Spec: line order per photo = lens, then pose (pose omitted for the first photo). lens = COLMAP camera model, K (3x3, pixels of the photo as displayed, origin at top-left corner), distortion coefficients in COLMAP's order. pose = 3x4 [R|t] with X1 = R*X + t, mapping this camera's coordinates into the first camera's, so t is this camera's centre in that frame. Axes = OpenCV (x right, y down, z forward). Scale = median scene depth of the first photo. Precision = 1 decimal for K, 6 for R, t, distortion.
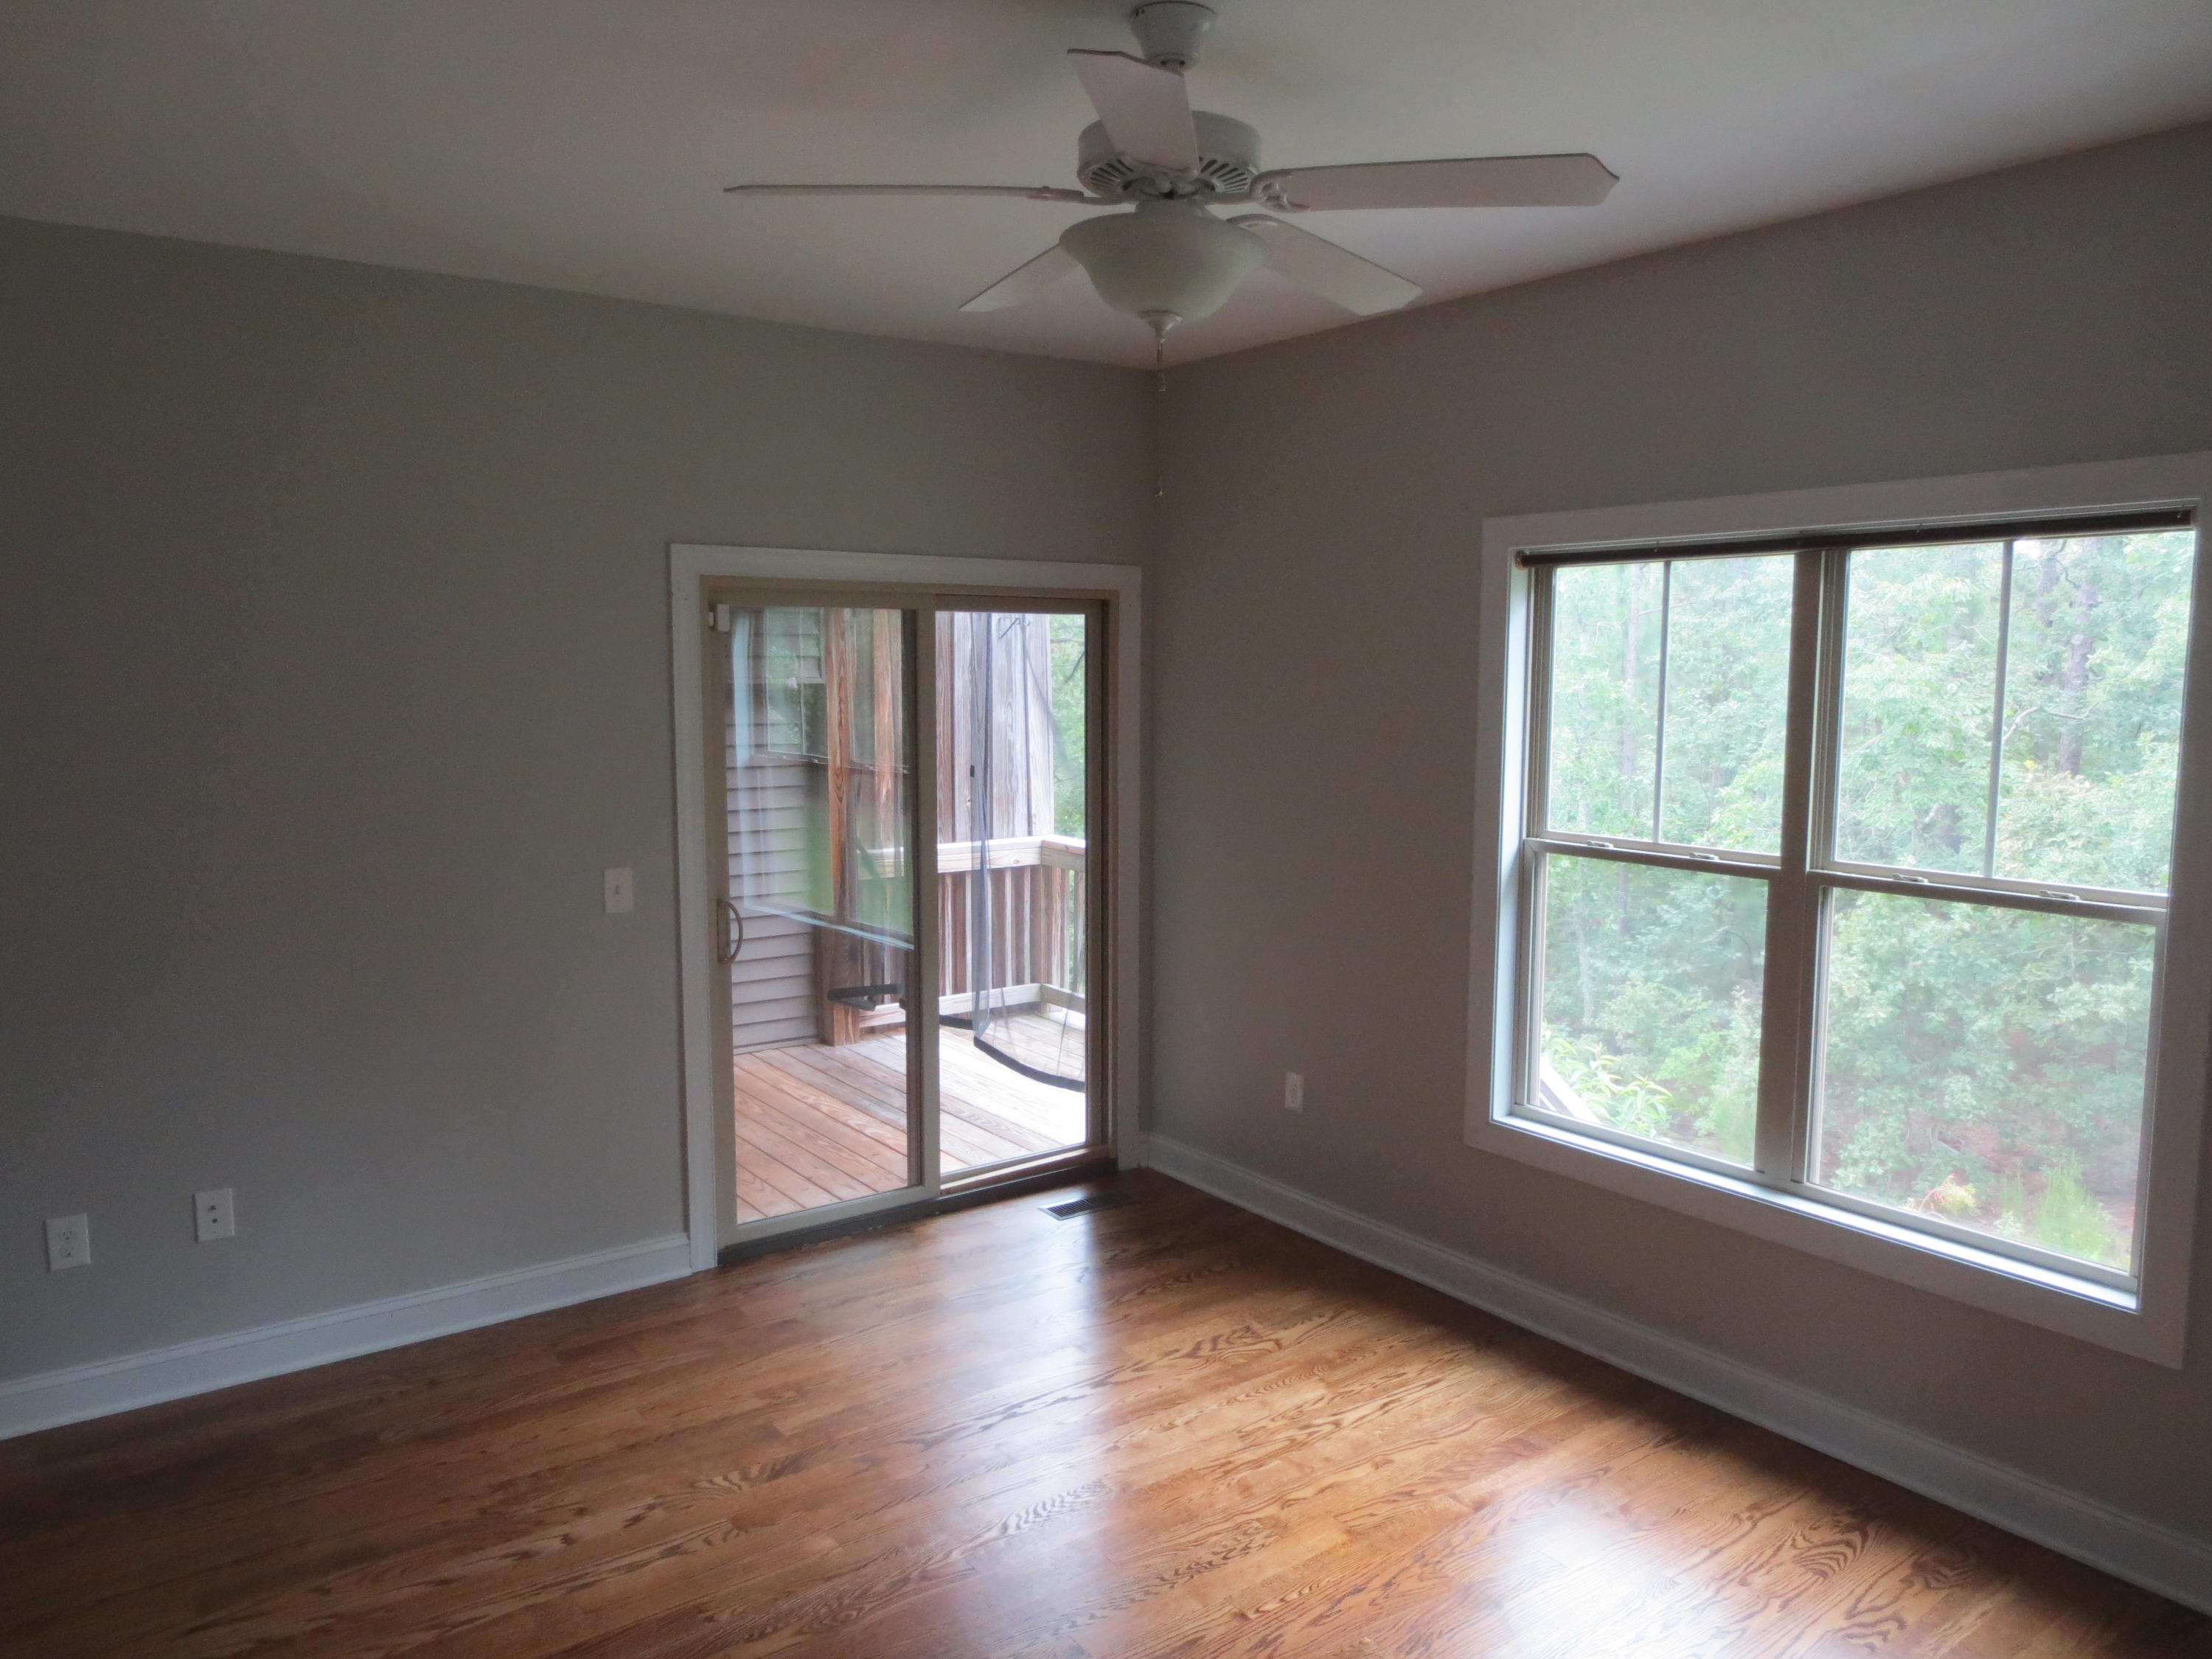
lens RADIAL K [[1569.2, 0, 1105.7], [0, 1569.2, 828.5], [0, 0, 1]] dist [-0.030277, 0.020222]
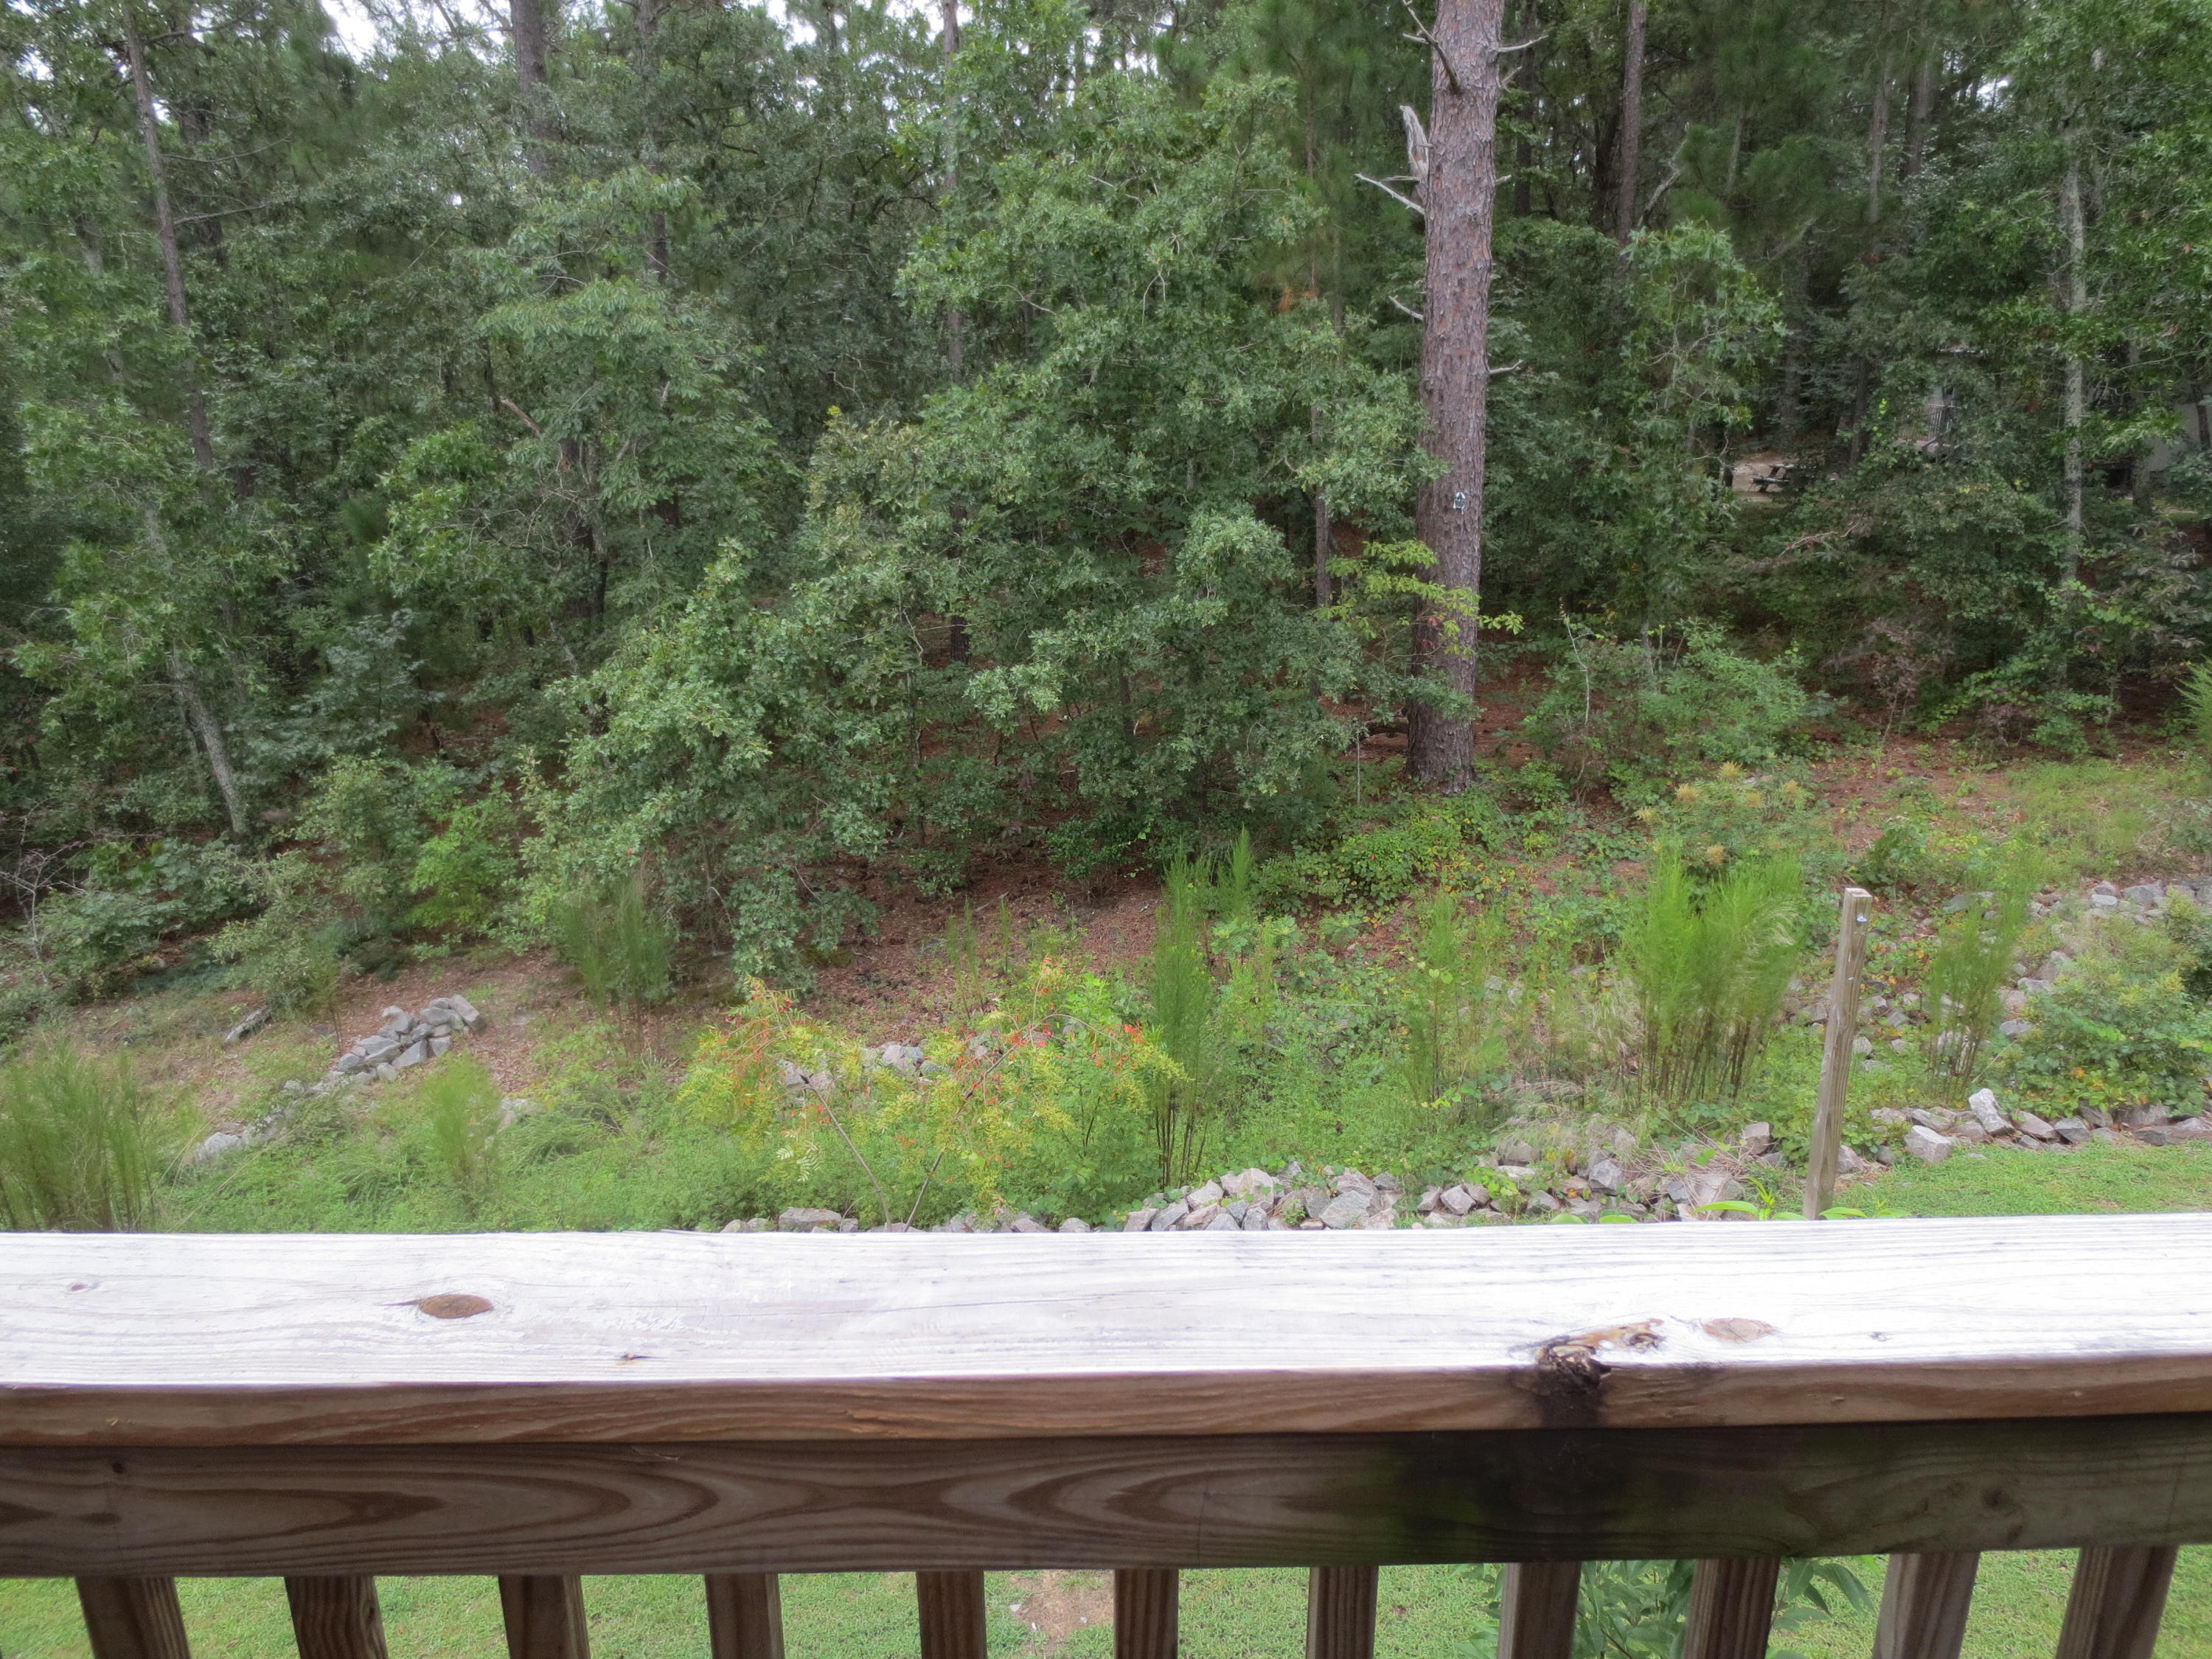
lens RADIAL K [[1569.2, 0, 1107.6], [0, 1569.2, 828.8], [0, 0, 1]] dist [-0.030277, 0.020222]
pose [[0.574641, -0.250552, 0.779109, -0.018210], [0.089372, 0.965502, 0.244577, -0.014935], [-0.813511, -0.070914, 0.577210, 0.323009]]
